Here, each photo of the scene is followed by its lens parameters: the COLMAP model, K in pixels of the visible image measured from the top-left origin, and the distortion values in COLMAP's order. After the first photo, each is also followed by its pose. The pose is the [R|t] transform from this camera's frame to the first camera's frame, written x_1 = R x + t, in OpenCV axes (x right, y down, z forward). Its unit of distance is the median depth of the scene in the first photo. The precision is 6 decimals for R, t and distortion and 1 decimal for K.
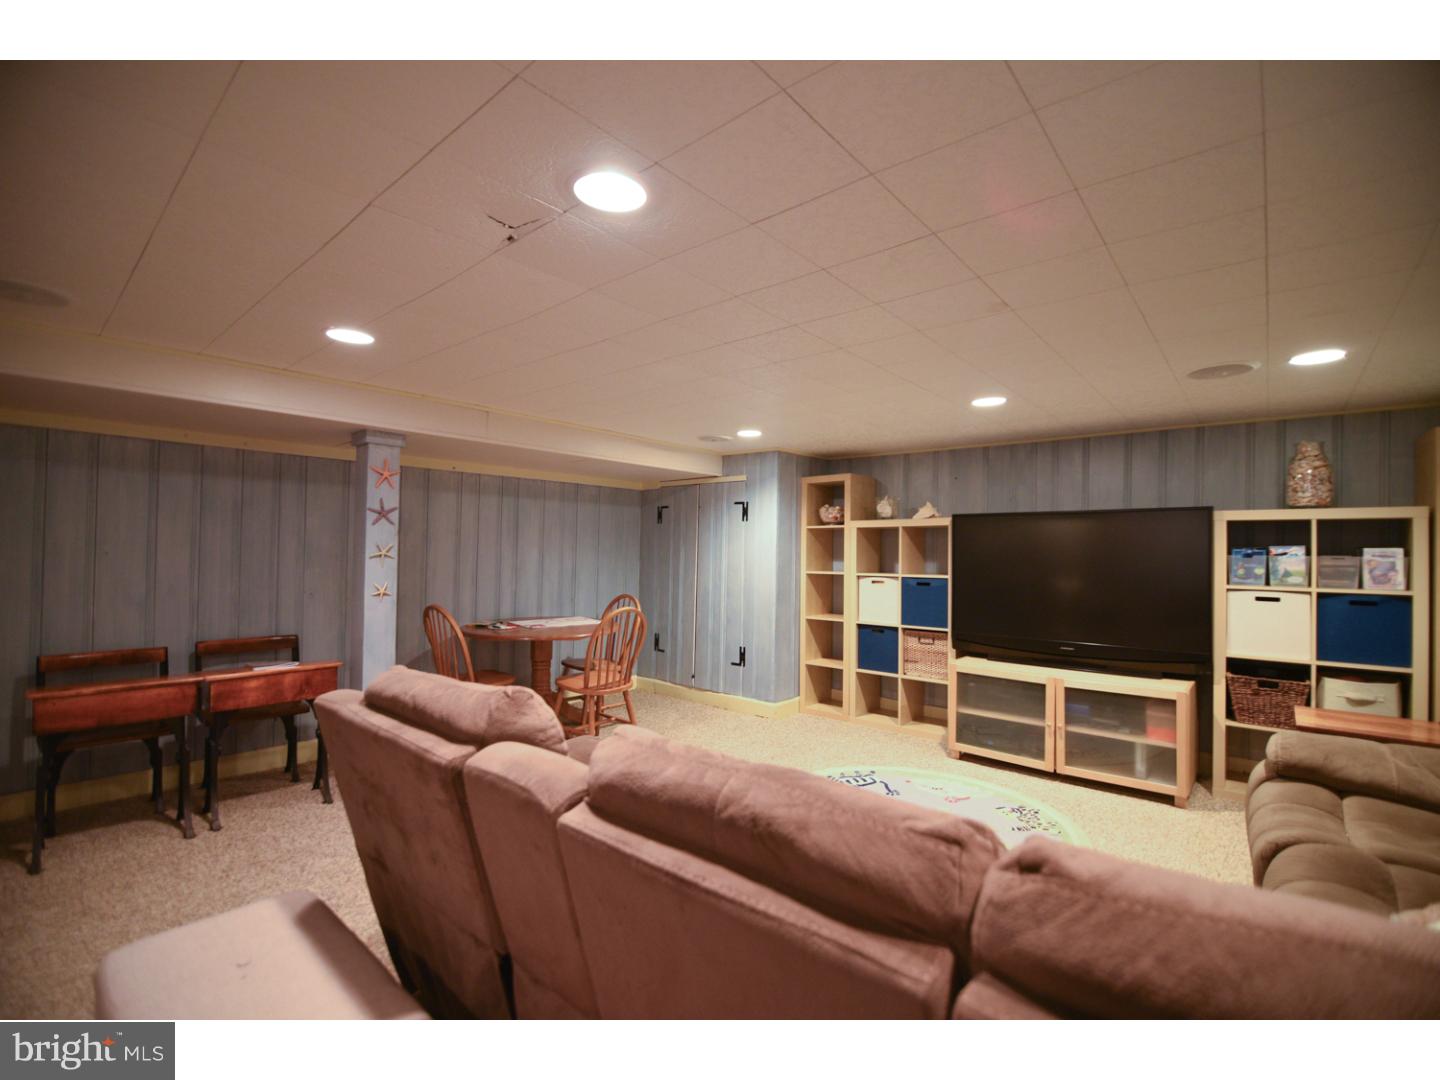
lens RADIAL K [[647.7, 0, 722.6], [0, 647.7, 541.7], [0, 0, 1]] dist [0.002395, -0.012518]
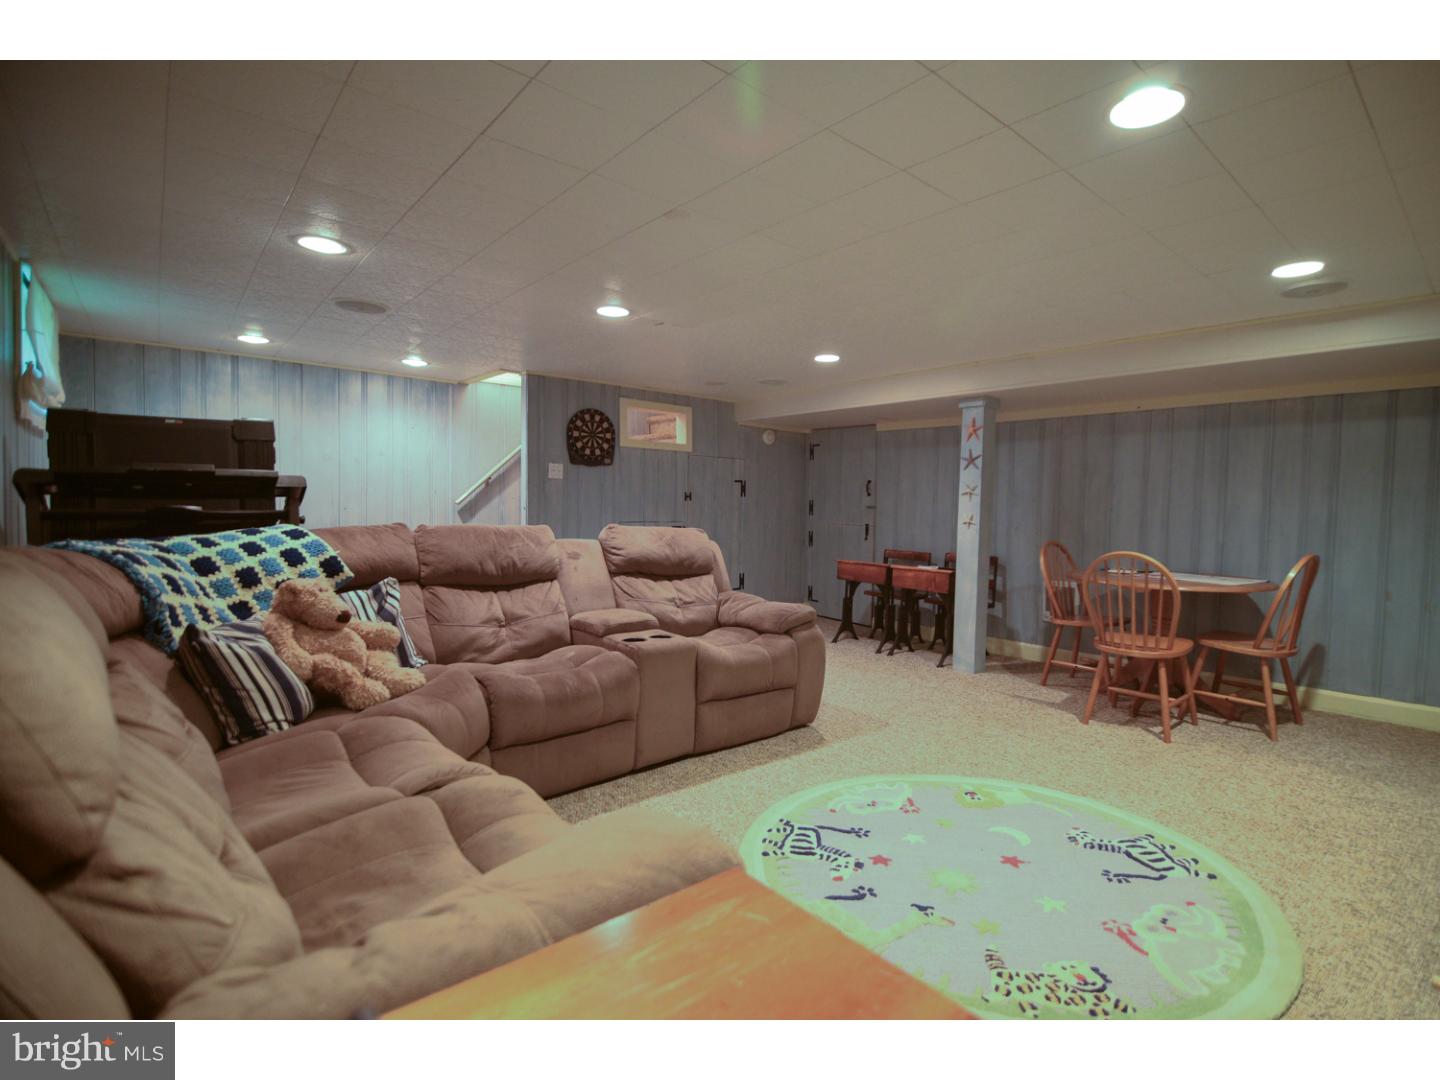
lens RADIAL K [[647.7, 0, 722.6], [0, 647.7, 541.7], [0, 0, 1]] dist [0.002395, -0.012518]
pose [[-0.159927, 0.039075, -0.986355, 0.835535], [-0.015303, 0.998998, 0.042058, 0.071402], [0.987010, 0.021820, -0.159169, 0.716093]]
